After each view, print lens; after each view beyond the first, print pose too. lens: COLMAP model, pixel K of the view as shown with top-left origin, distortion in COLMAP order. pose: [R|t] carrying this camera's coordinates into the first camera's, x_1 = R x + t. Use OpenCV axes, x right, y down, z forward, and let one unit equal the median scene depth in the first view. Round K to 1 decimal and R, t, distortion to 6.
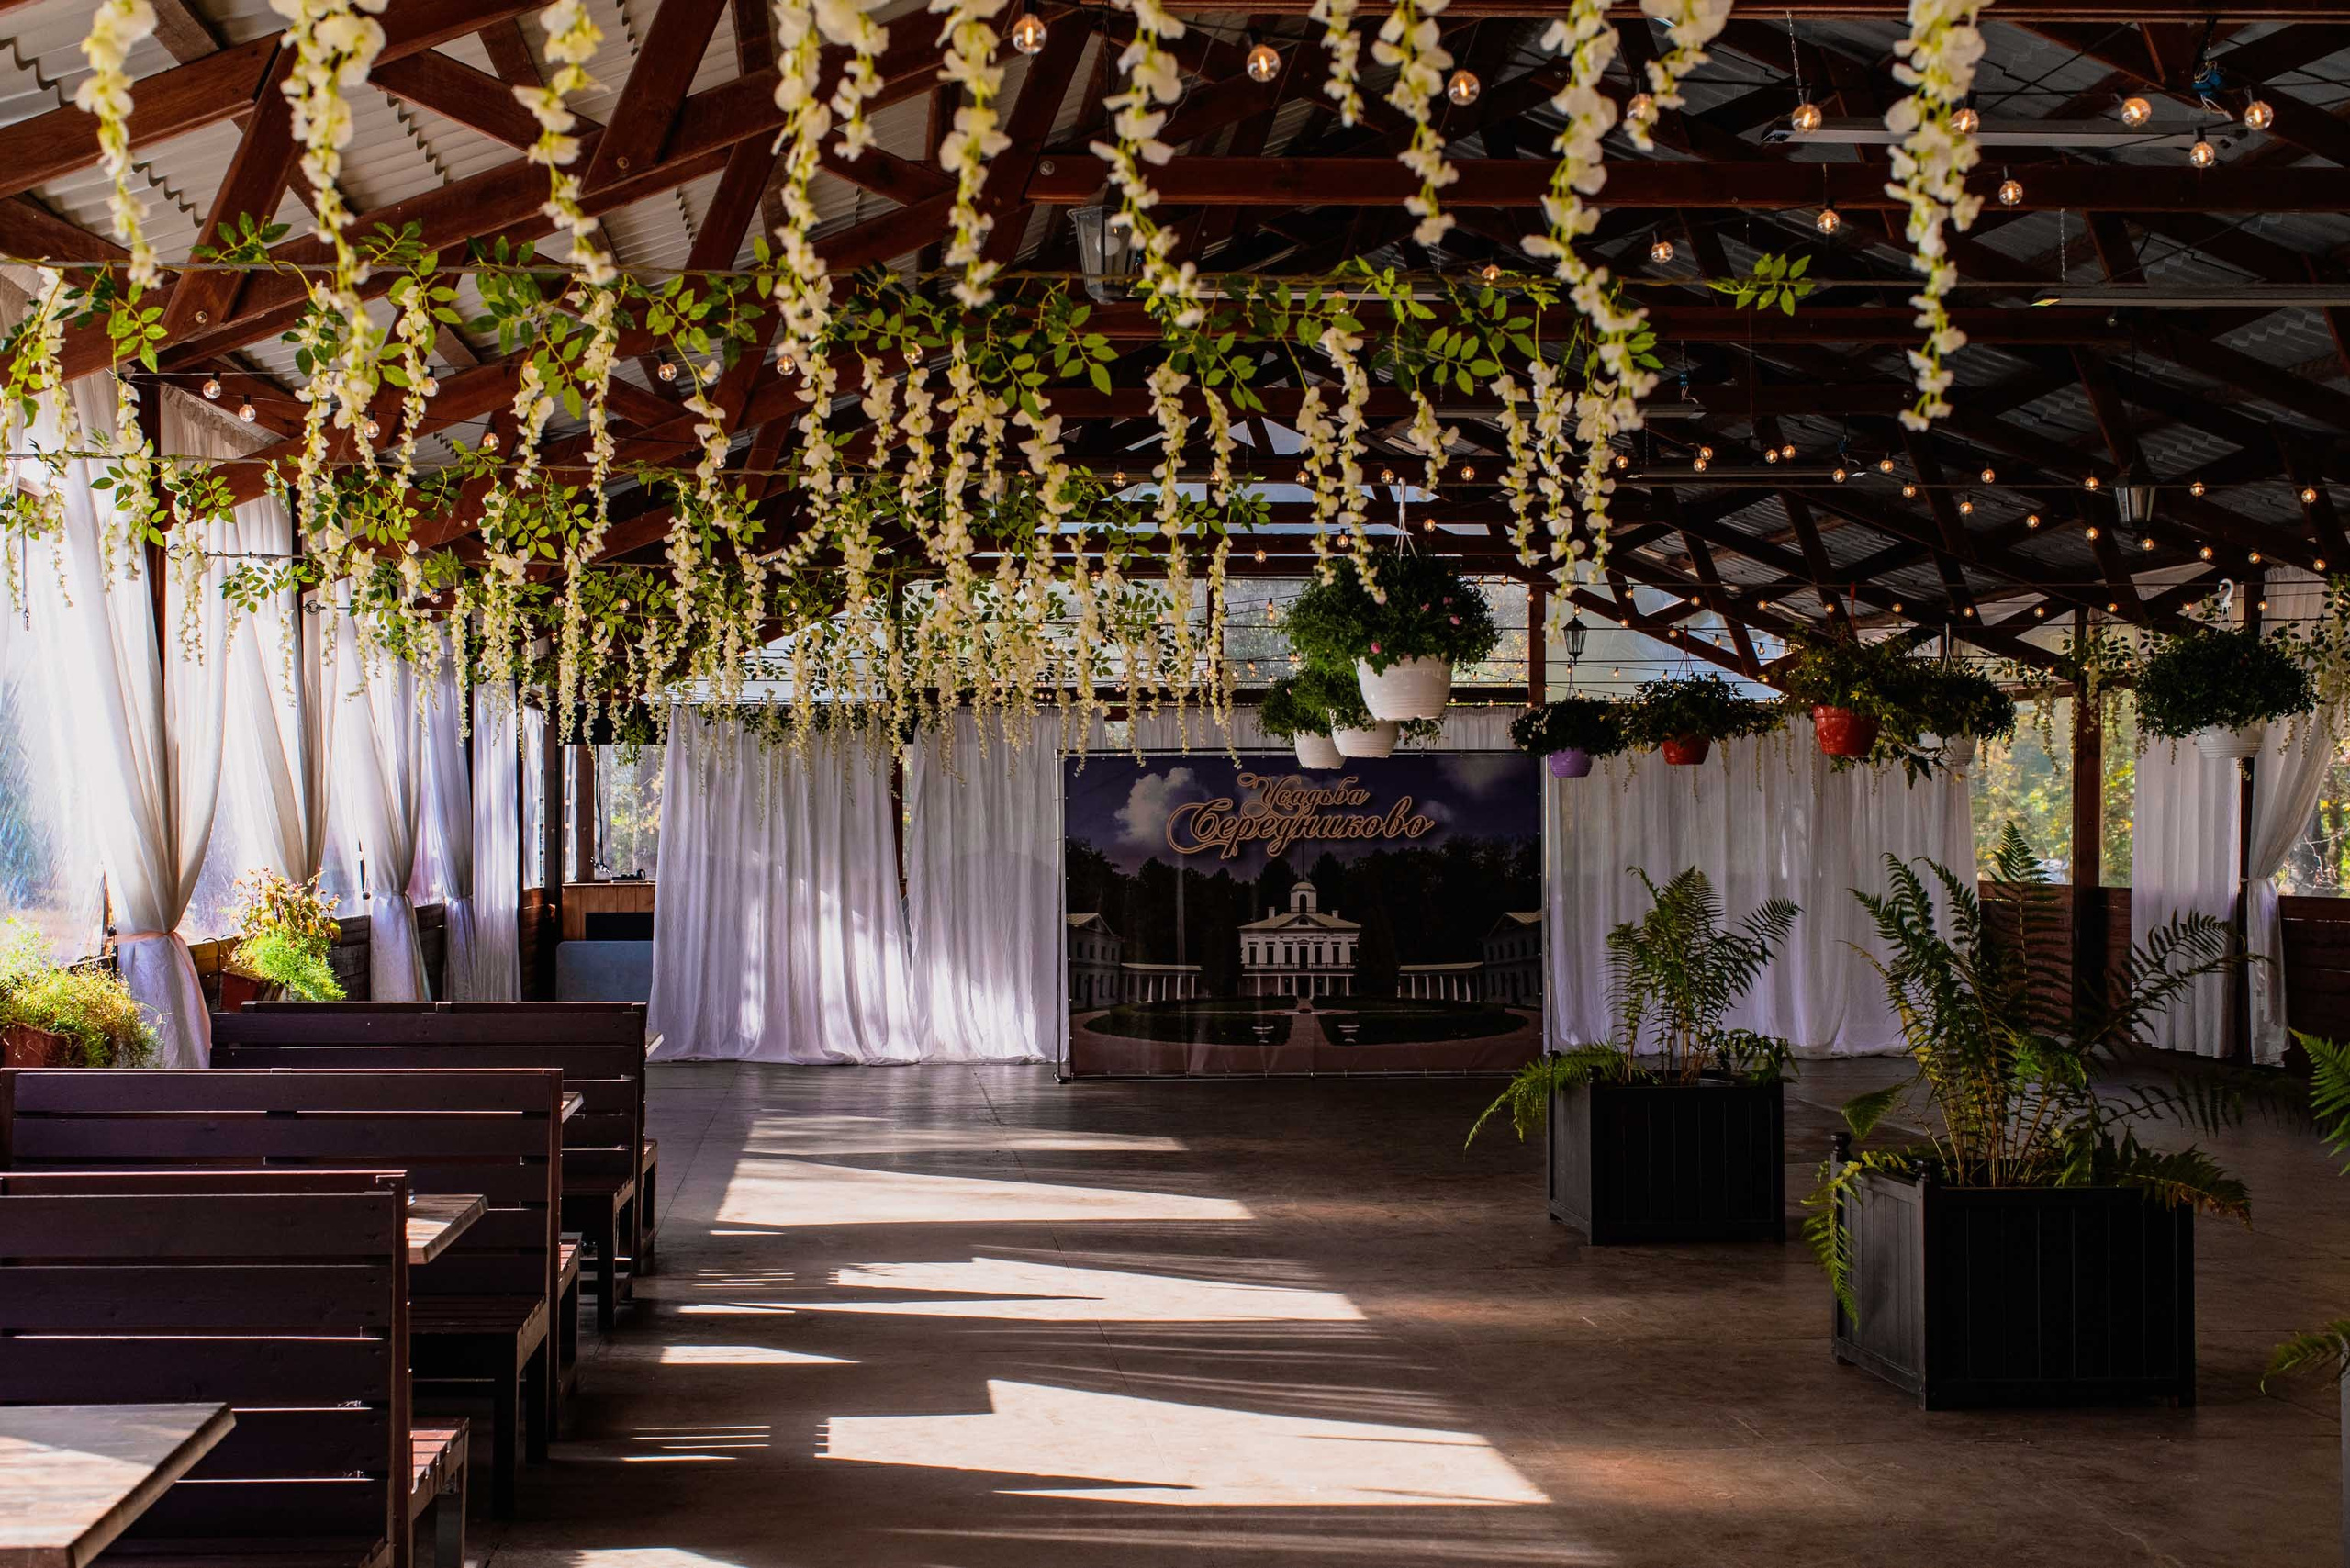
lens RADIAL K [[3046.0, 0, 1174.5], [0, 3046.0, 783.3], [0, 0, 1]] dist [-0.064402, 0.000000]
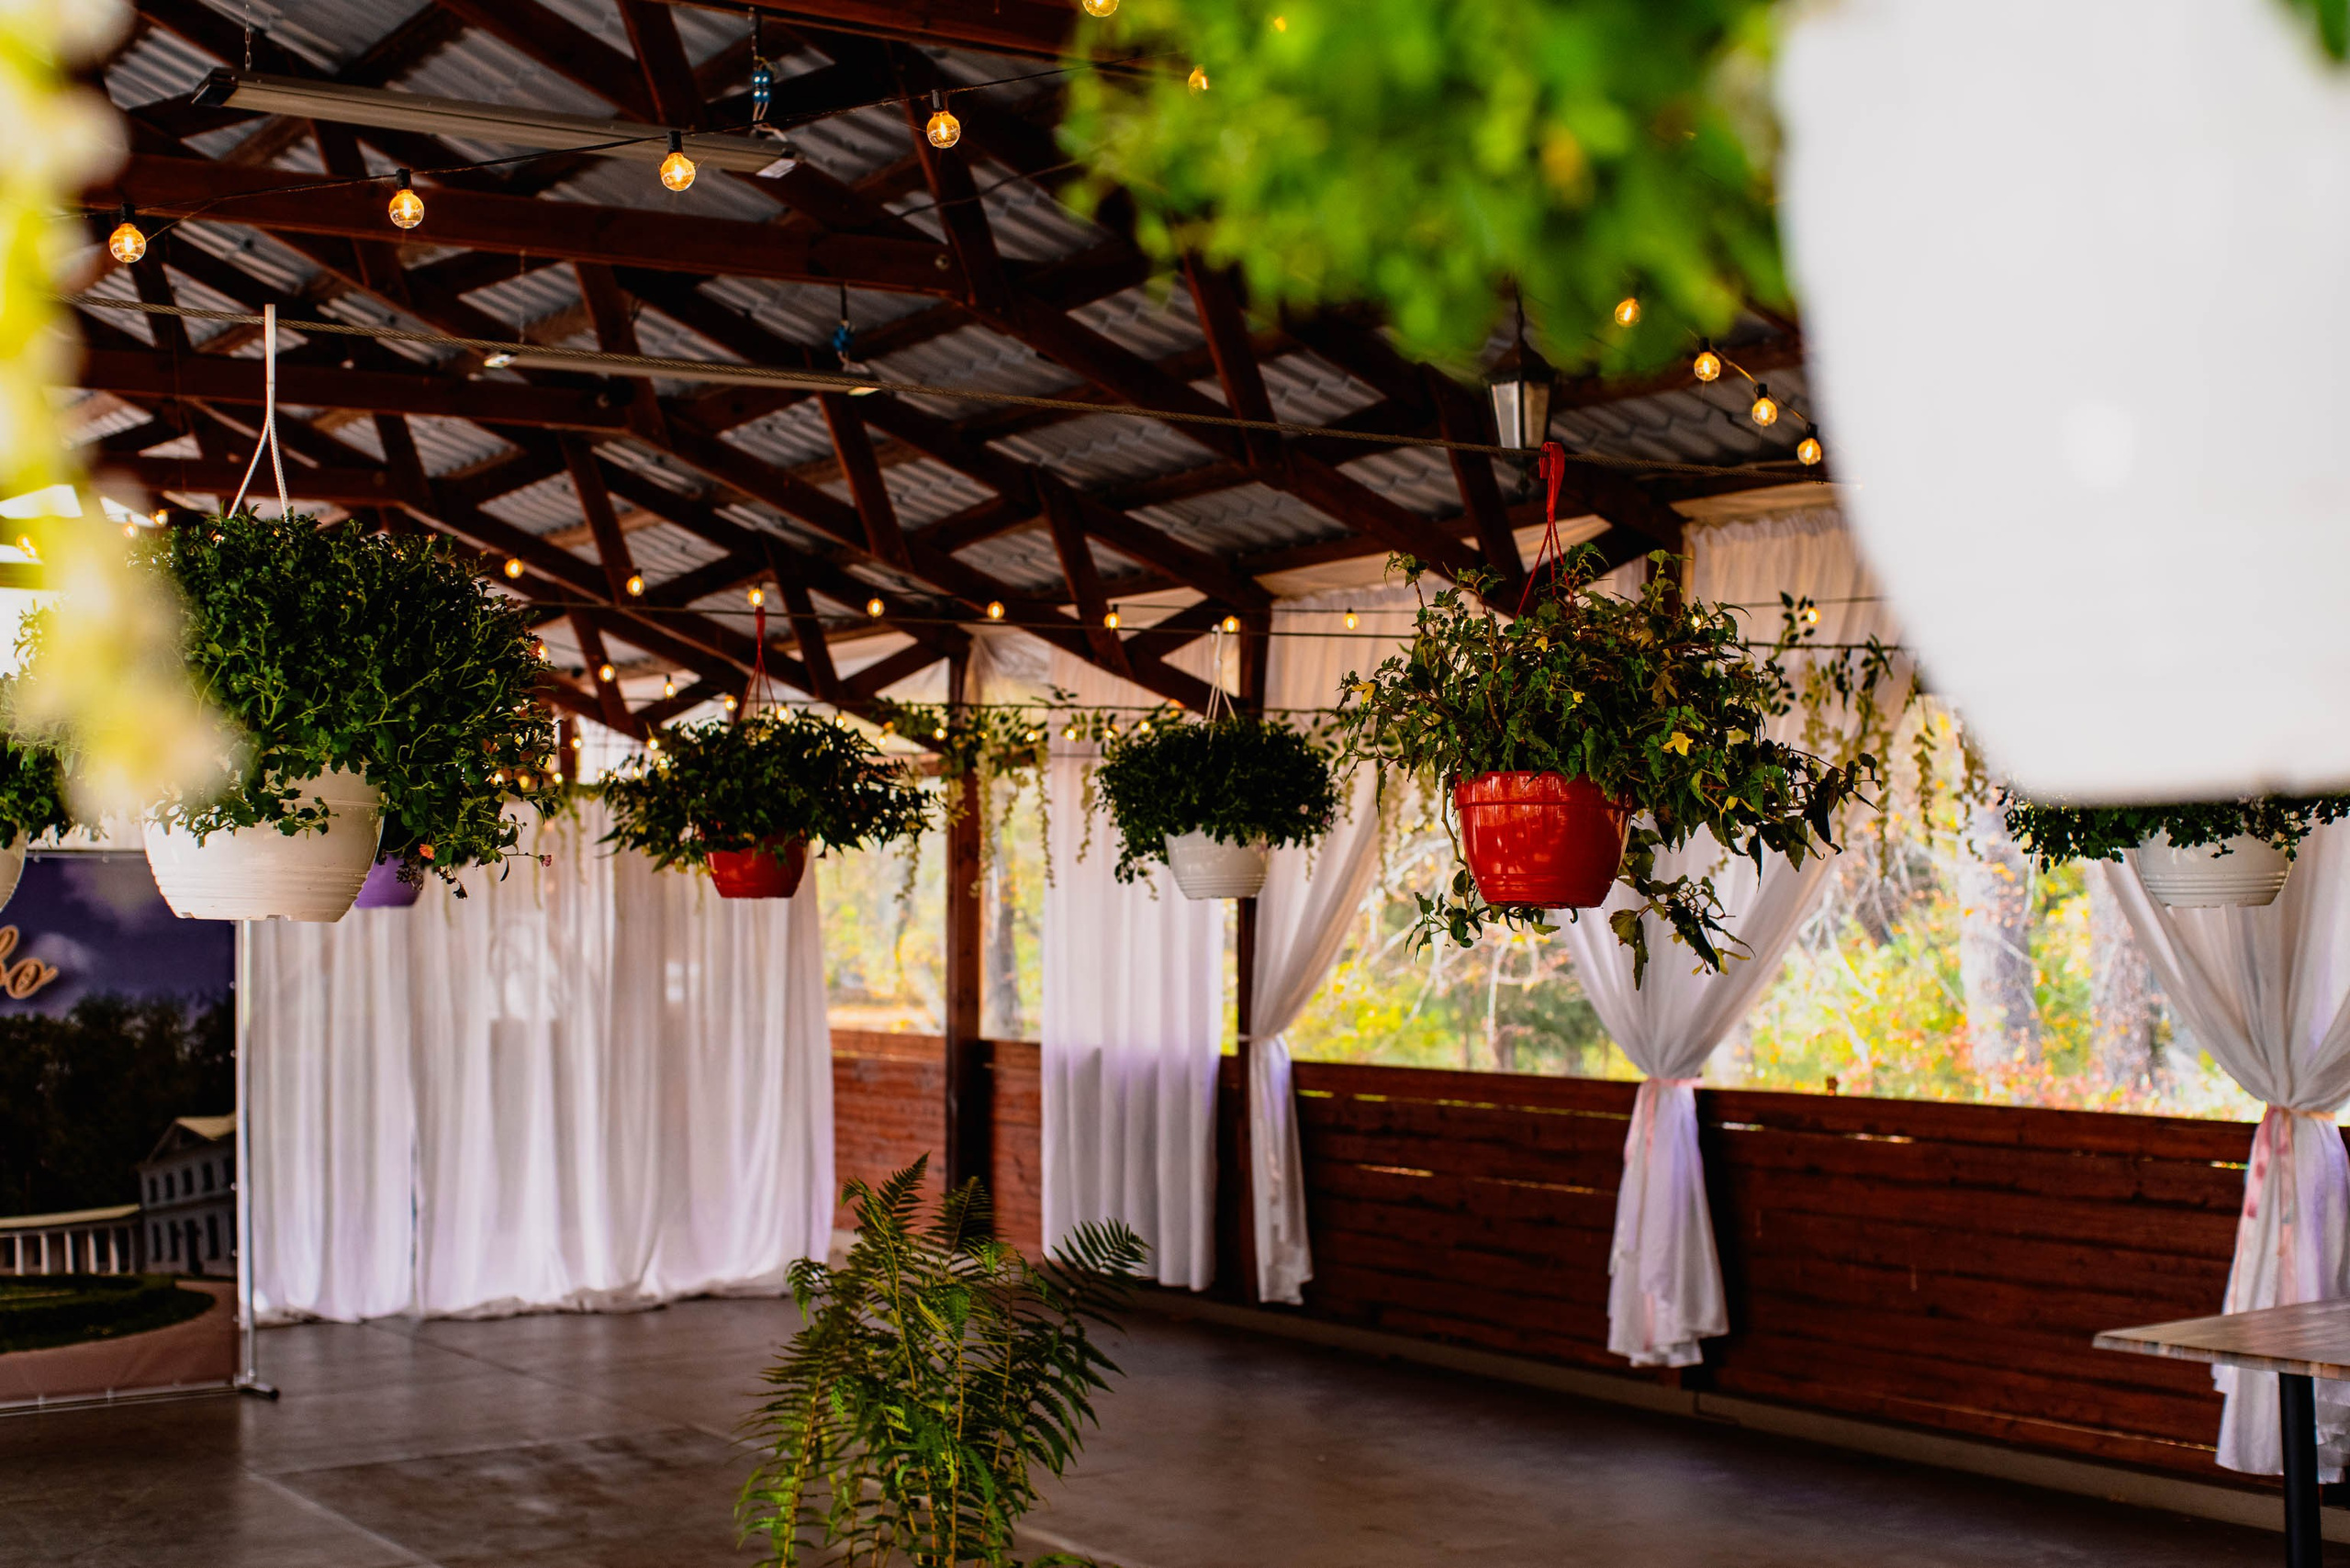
lens RADIAL K [[3046.0, 0, 1167.3], [0, 3046.0, 786.7], [0, 0, 1]] dist [-0.064402, 0.000000]
pose [[0.880707, 0.018316, 0.473307, -0.004071], [-0.005587, 0.999584, -0.028286, -0.013353], [-0.473629, 0.022267, 0.880443, 0.702428]]
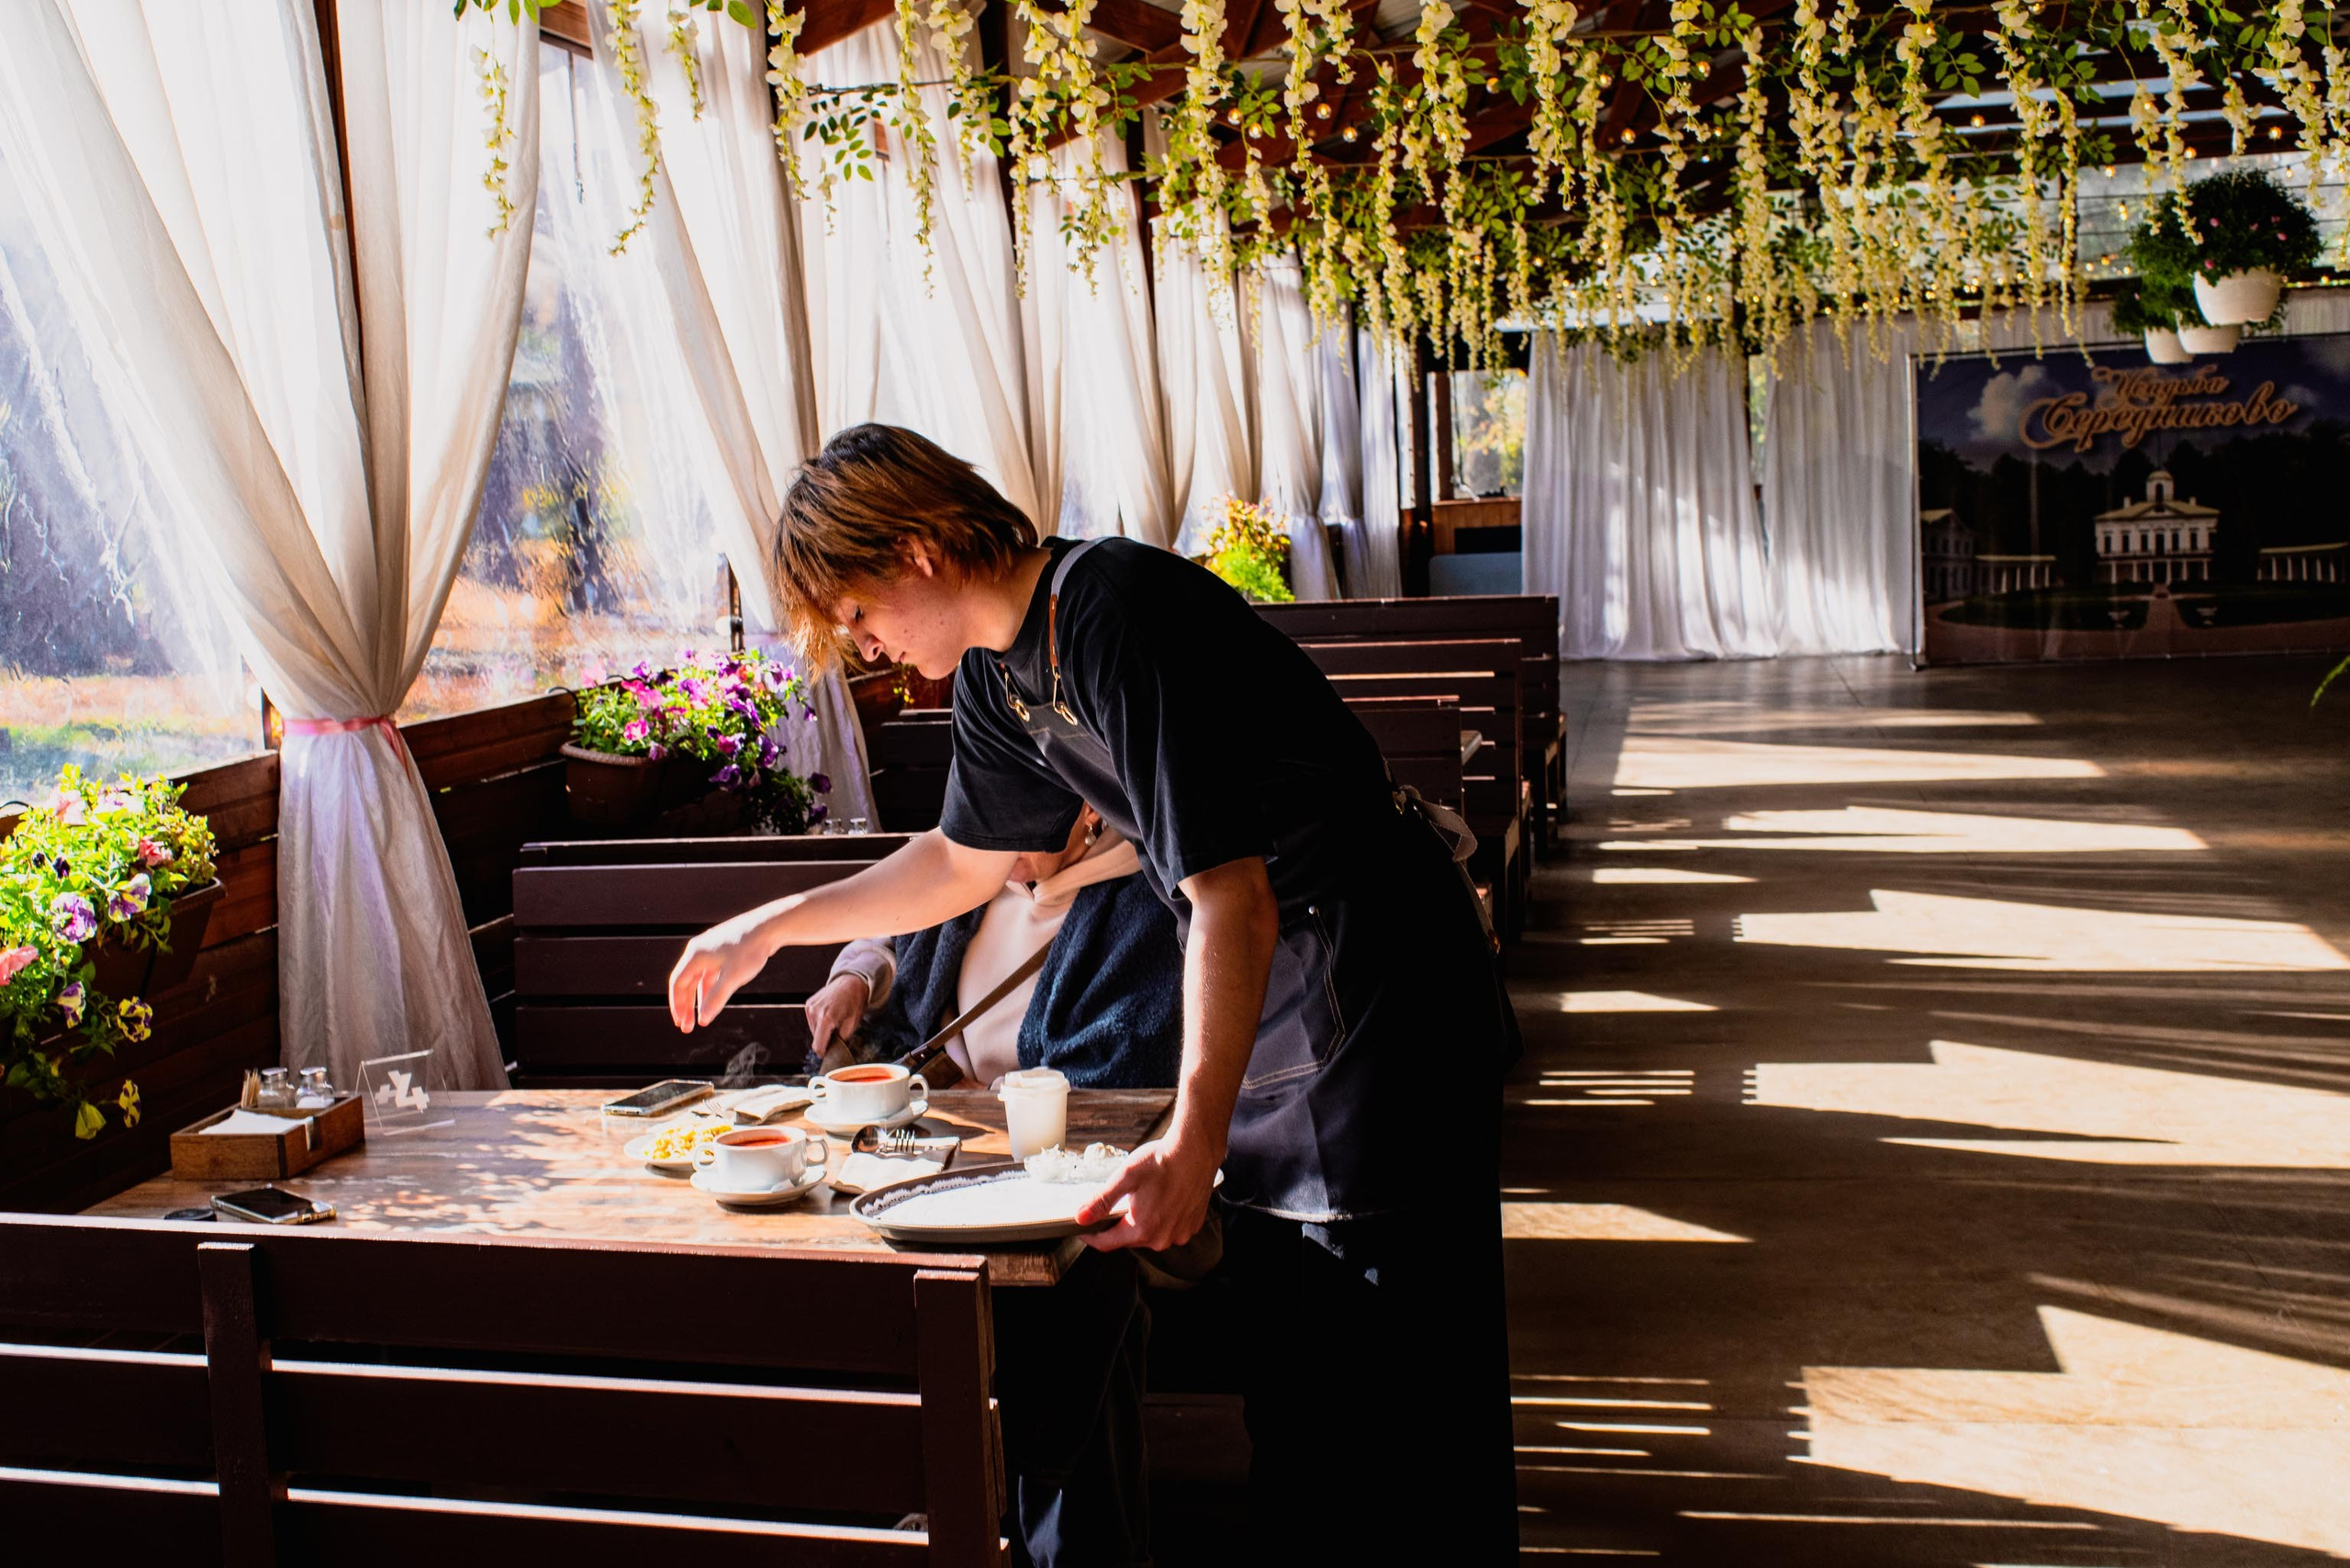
lens RADIAL K [[2941.7, 0, 1041.4], [0, 2941.7, 795.7], [0, 0, 1]] dist [0.005159, 0.000000]
pose [[0.948118, -0.006811, -0.317847, -0.001041], [0.048884, 0.991004, 0.124582, -0.002383], [0.314139, -0.133656, 0.939922, -0.131531]]
